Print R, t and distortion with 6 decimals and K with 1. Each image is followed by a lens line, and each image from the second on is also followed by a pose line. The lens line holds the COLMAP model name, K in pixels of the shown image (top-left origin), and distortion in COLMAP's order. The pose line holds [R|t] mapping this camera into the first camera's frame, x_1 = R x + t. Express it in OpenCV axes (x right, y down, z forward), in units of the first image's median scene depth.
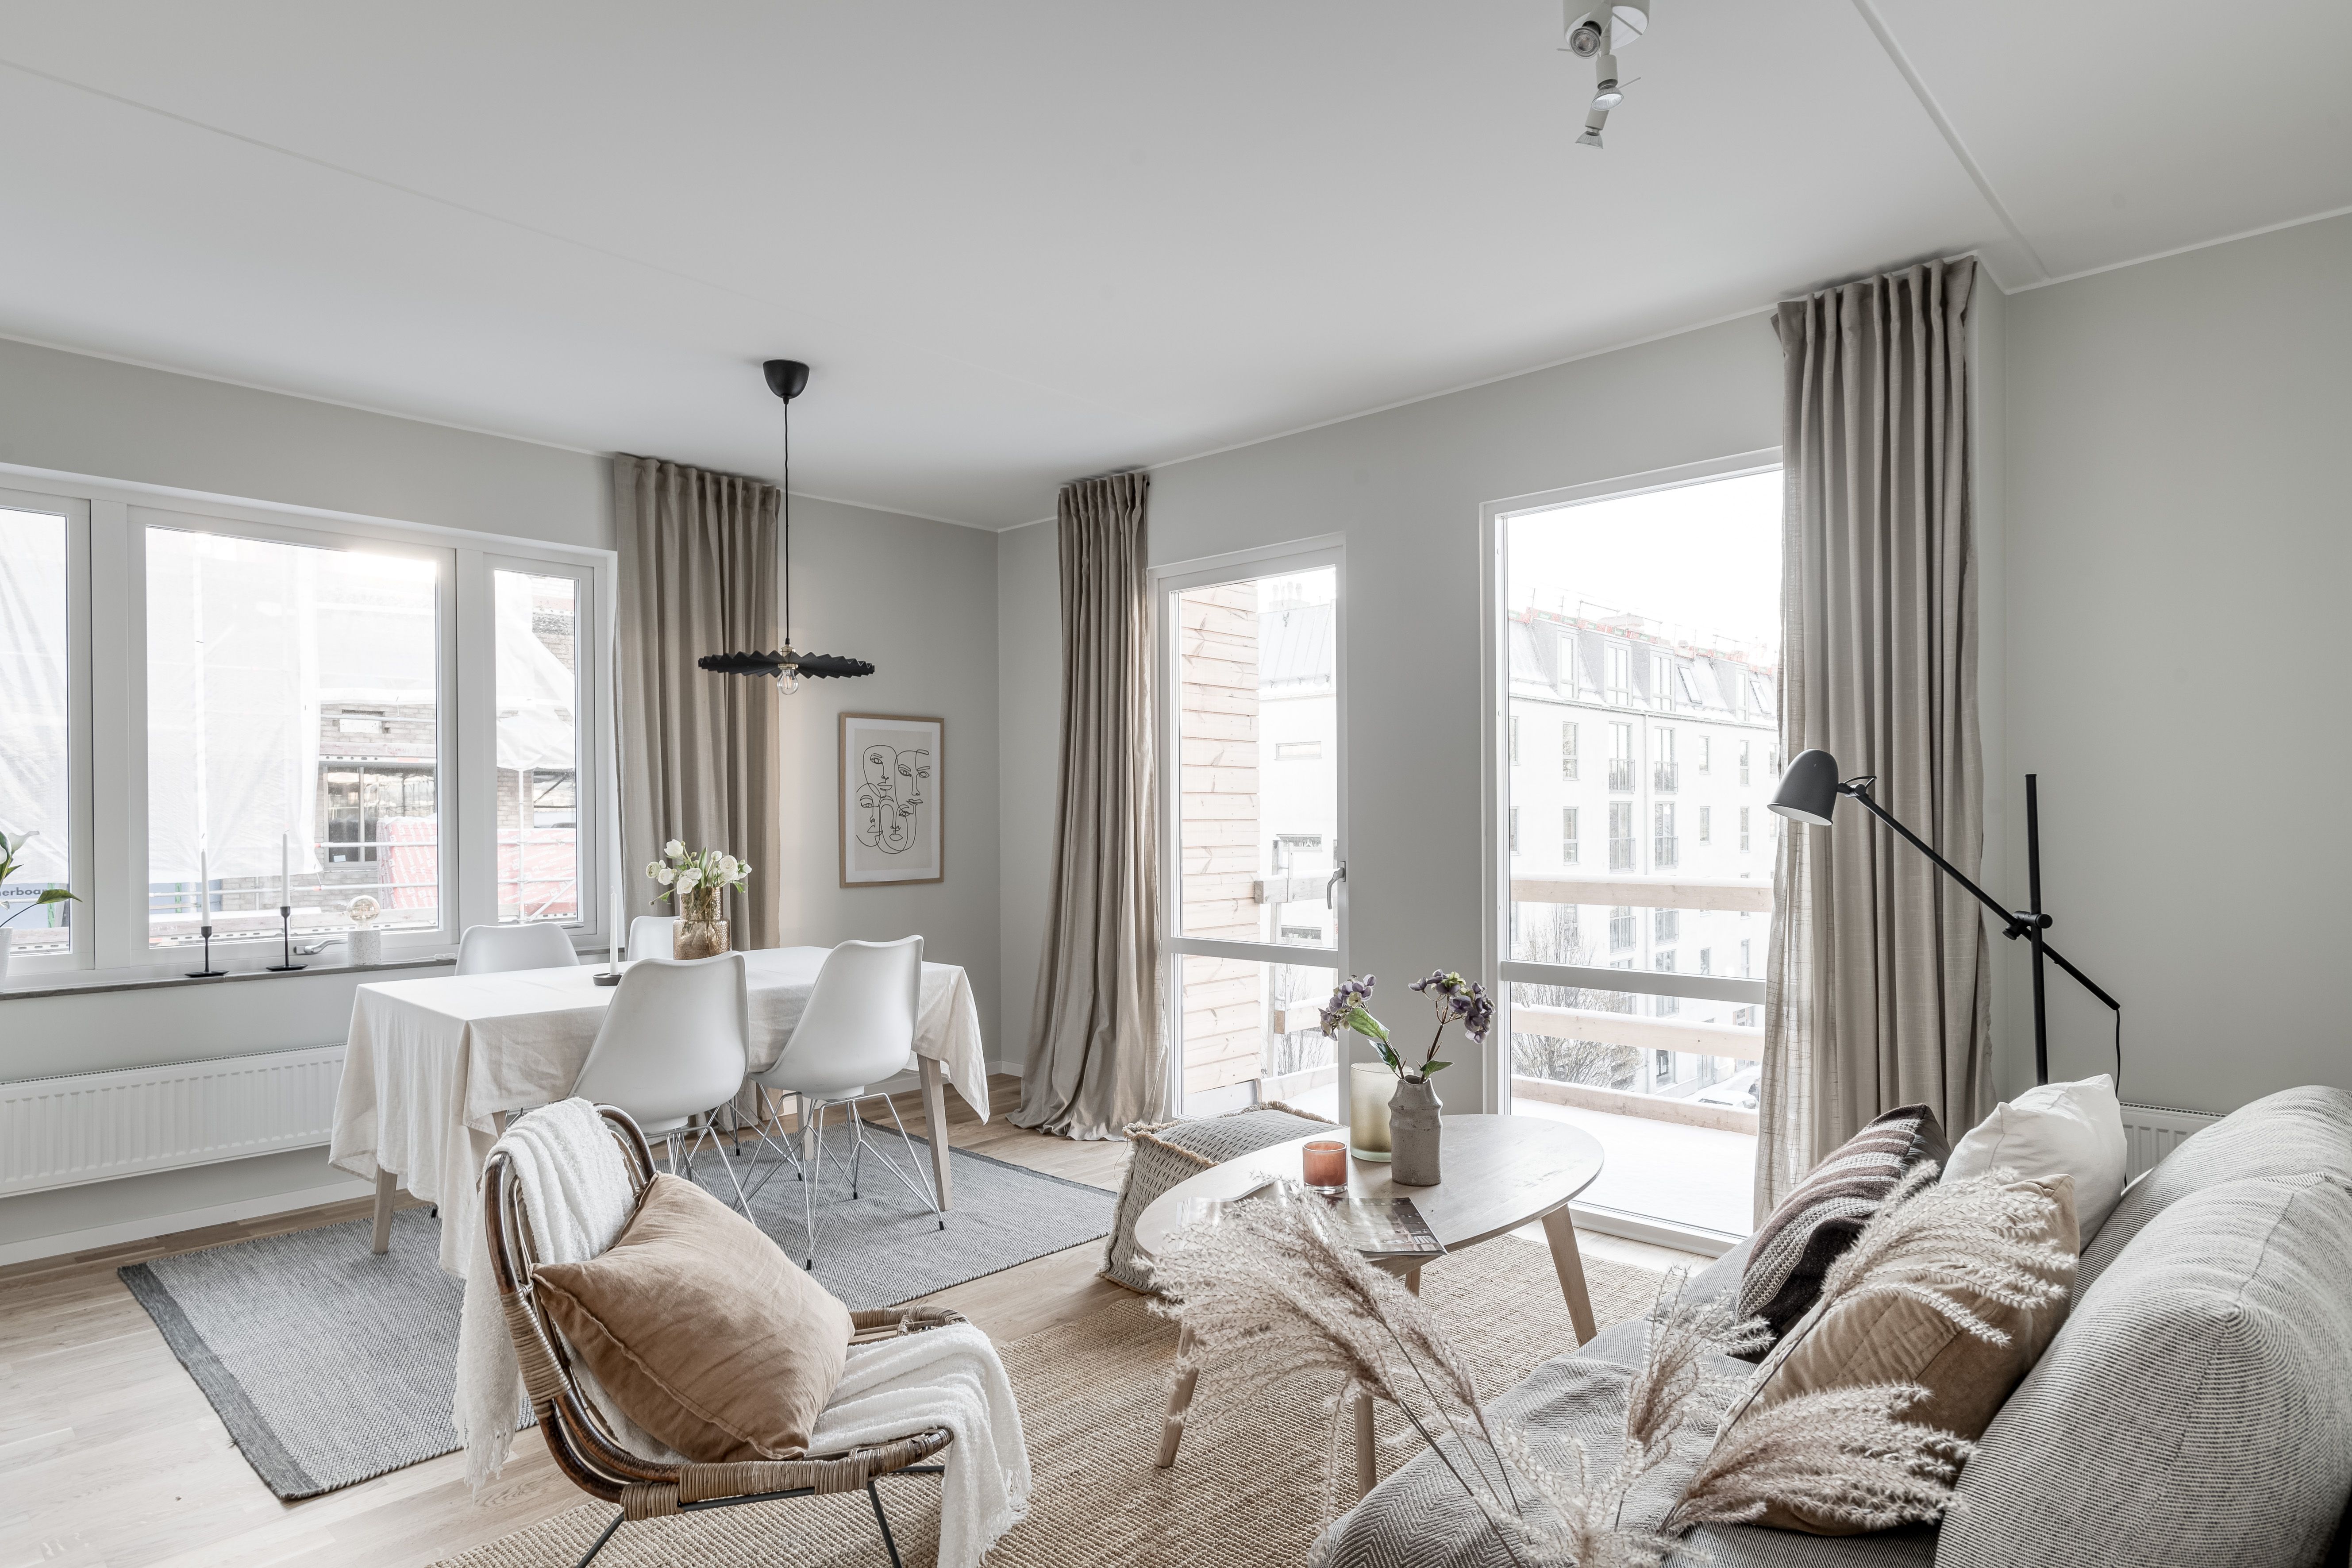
lens RADIAL K [[1330.8, 0, 1172.3], [0, 1330.8, 799.4], [0, 0, 1]] dist [0.005967, 0.001174]
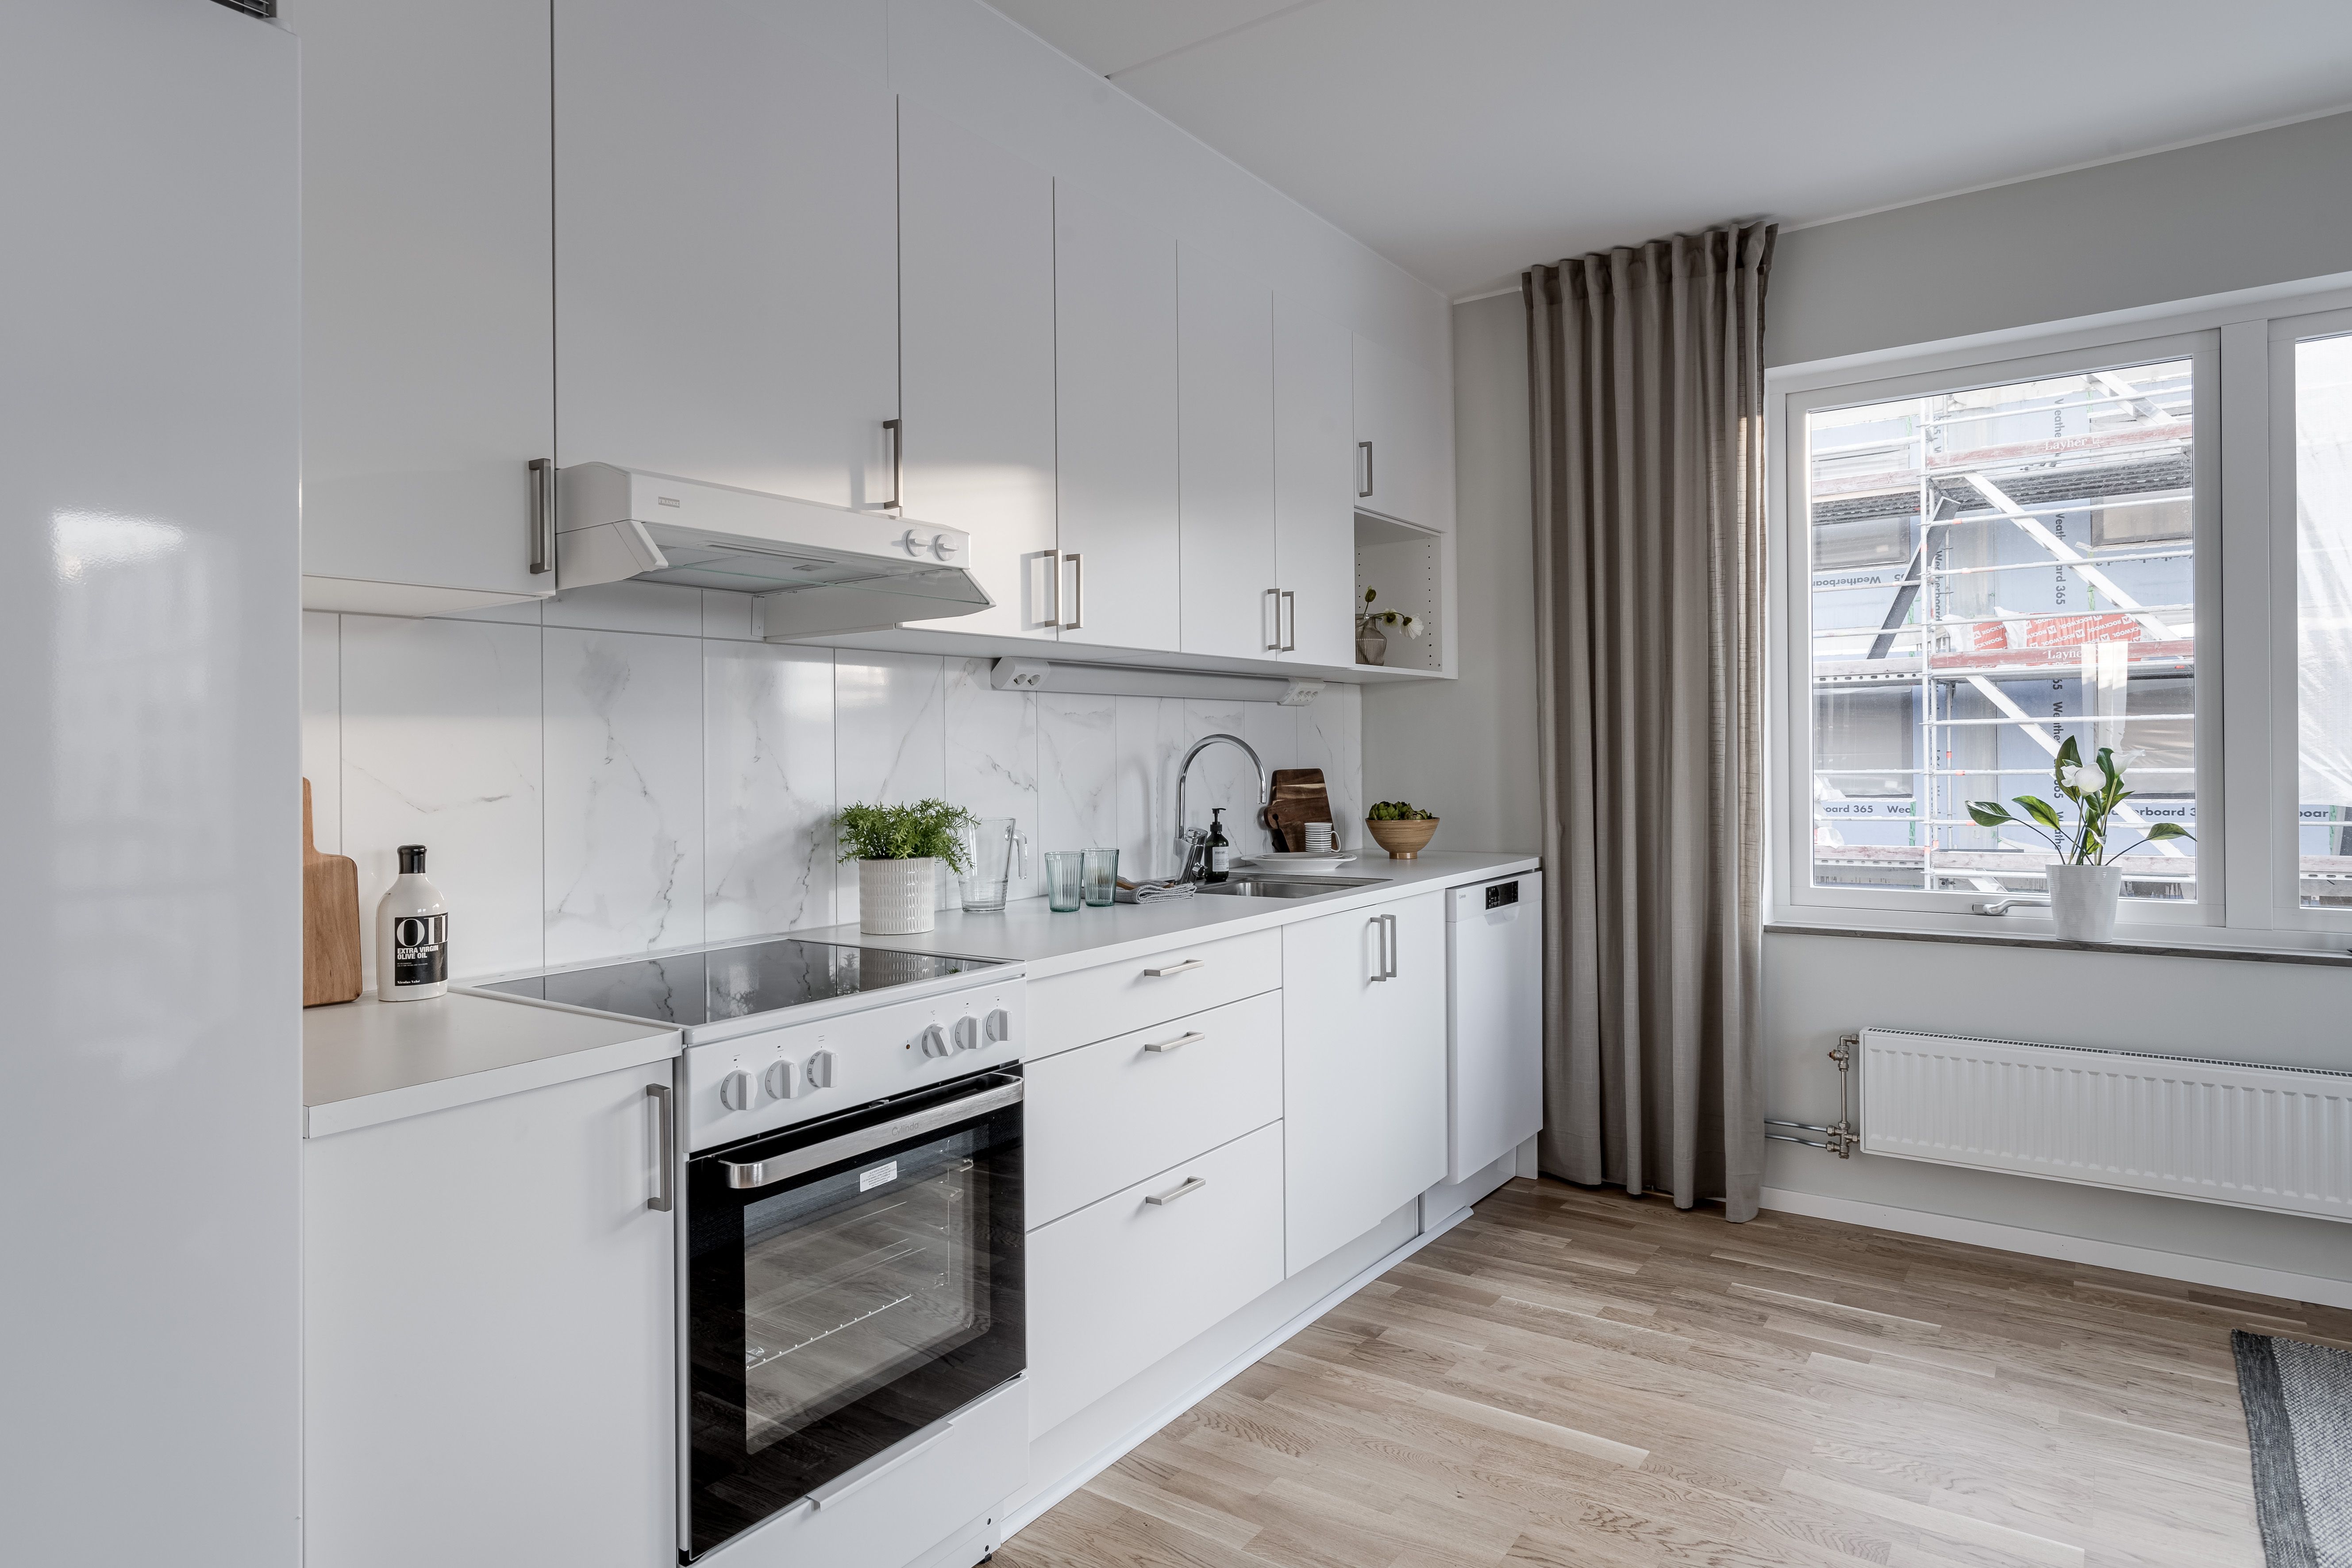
lens RADIAL K [[1330.8, 0, 1173.1], [0, 1330.8, 764.8], [0, 0, 1]] dist [0.005967, 0.001174]
pose [[0.118205, 0.009967, -0.992939, -0.113974], [0.028281, 0.999510, 0.013400, 0.004798], [0.992586, -0.029665, 0.117865, 0.331072]]
